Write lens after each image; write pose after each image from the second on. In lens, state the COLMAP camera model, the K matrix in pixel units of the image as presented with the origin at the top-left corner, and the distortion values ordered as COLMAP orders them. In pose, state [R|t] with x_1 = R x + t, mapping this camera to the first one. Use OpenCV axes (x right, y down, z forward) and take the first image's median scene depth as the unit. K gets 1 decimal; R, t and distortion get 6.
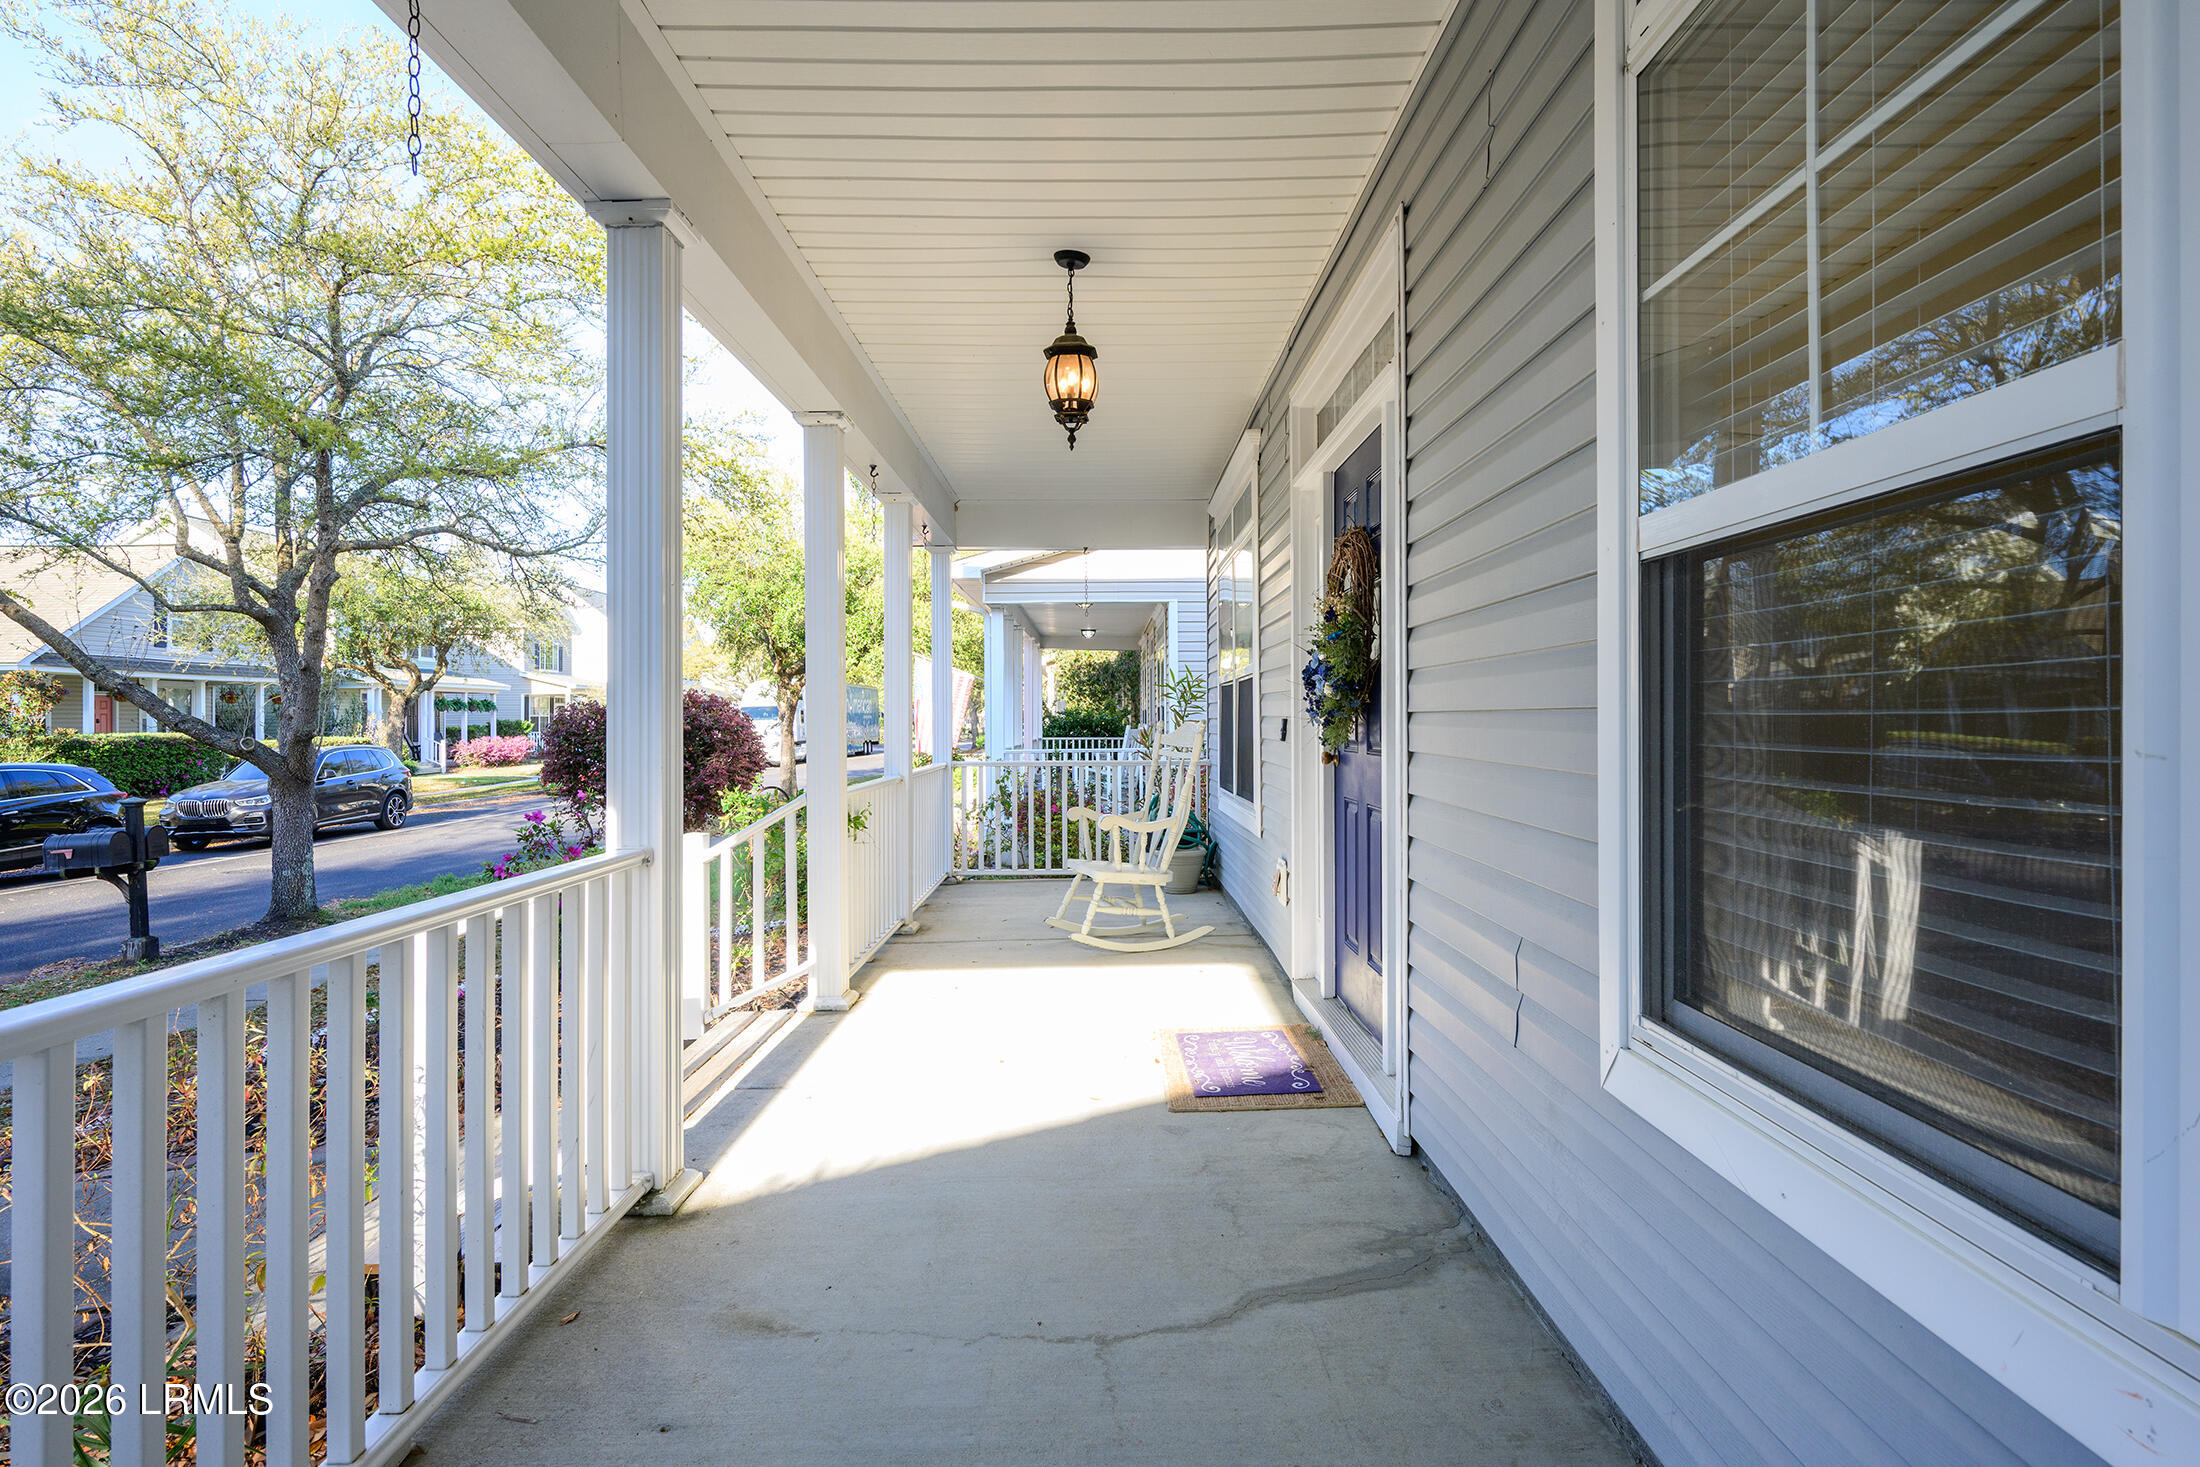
lens RADIAL K [[1143.6, 0, 1103.0], [0, 1143.6, 718.4], [0, 0, 1]] dist [-0.000342, -0.000048]
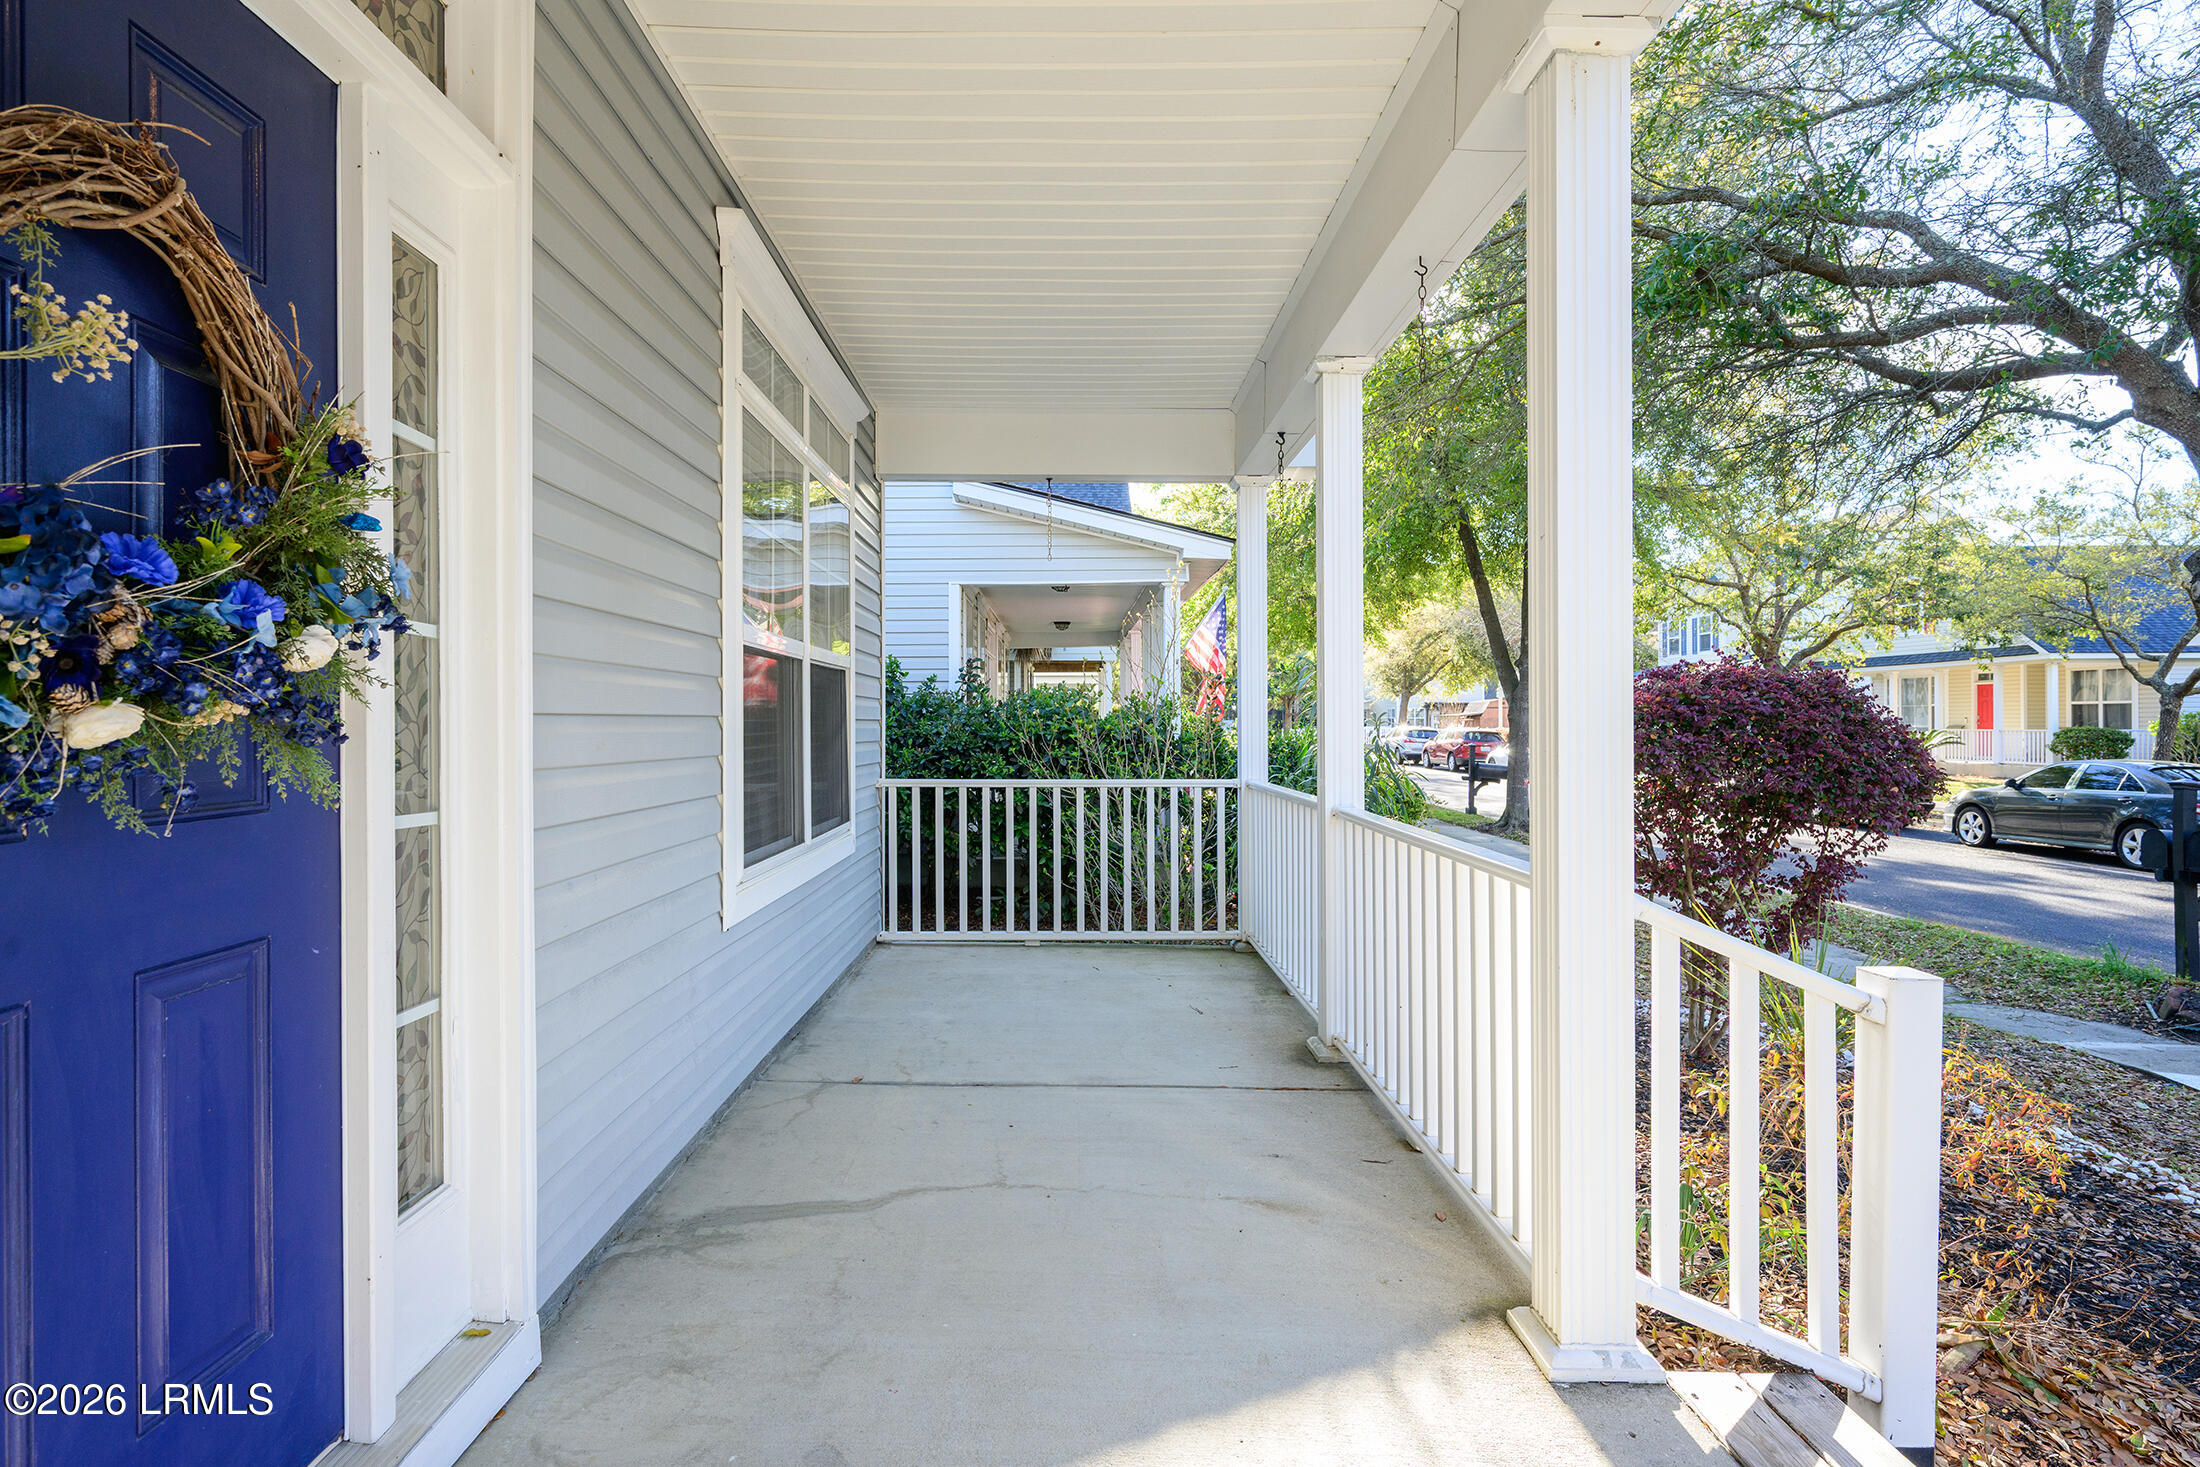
lens RADIAL K [[1143.6, 0, 1103.0], [0, 1143.6, 718.4], [0, 0, 1]] dist [-0.000342, -0.000048]
pose [[-0.999602, 0.007268, -0.027241, -0.080664], [0.007295, 0.999973, -0.000888, -0.000559], [0.027234, -0.001087, -0.999628, 2.155700]]
